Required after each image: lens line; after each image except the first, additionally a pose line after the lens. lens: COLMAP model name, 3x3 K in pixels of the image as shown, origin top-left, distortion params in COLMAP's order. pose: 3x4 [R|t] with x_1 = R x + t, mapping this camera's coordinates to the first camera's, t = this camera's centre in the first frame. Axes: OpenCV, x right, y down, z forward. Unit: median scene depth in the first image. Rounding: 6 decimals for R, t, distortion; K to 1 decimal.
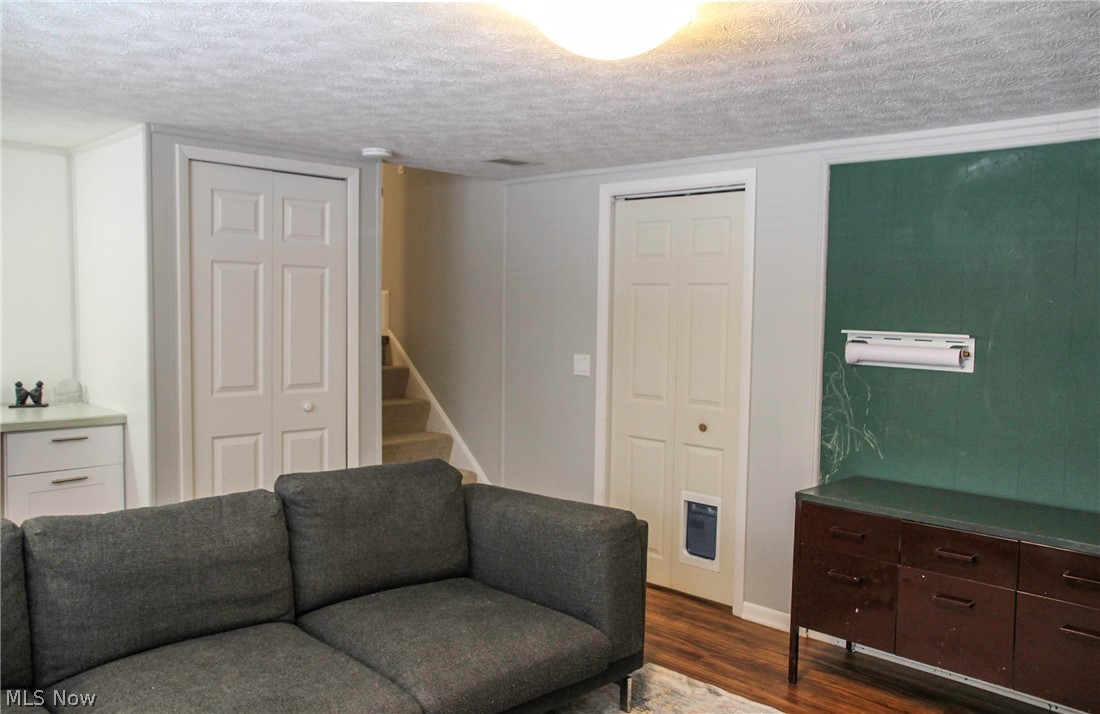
lens RADIAL K [[969.2, 0, 550.0], [0, 969.2, 357.0], [0, 0, 1]] dist [0.000392, 0.000723]
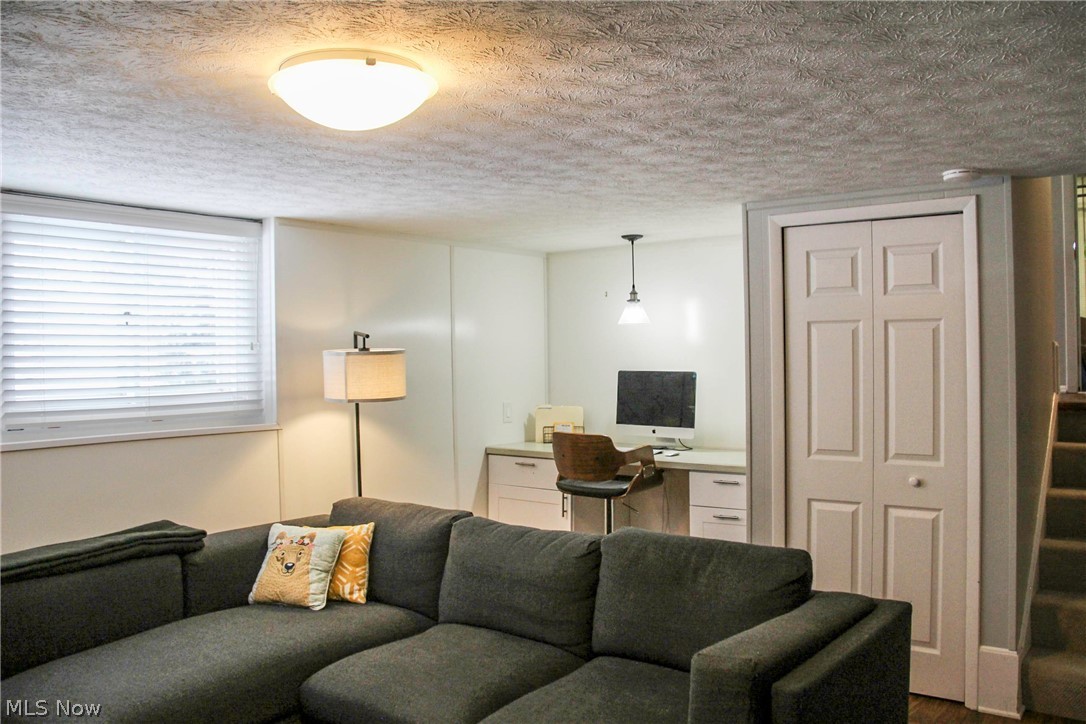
lens RADIAL K [[924.5, 0, 543.0], [0, 924.5, 362.0], [0, 0, 1]] dist [0.000062, 0.000166]
pose [[0.167079, -0.022925, -0.985677, 0.523042], [-0.045999, 0.998460, -0.031020, -0.014702], [0.984870, 0.050522, 0.165767, 0.541976]]
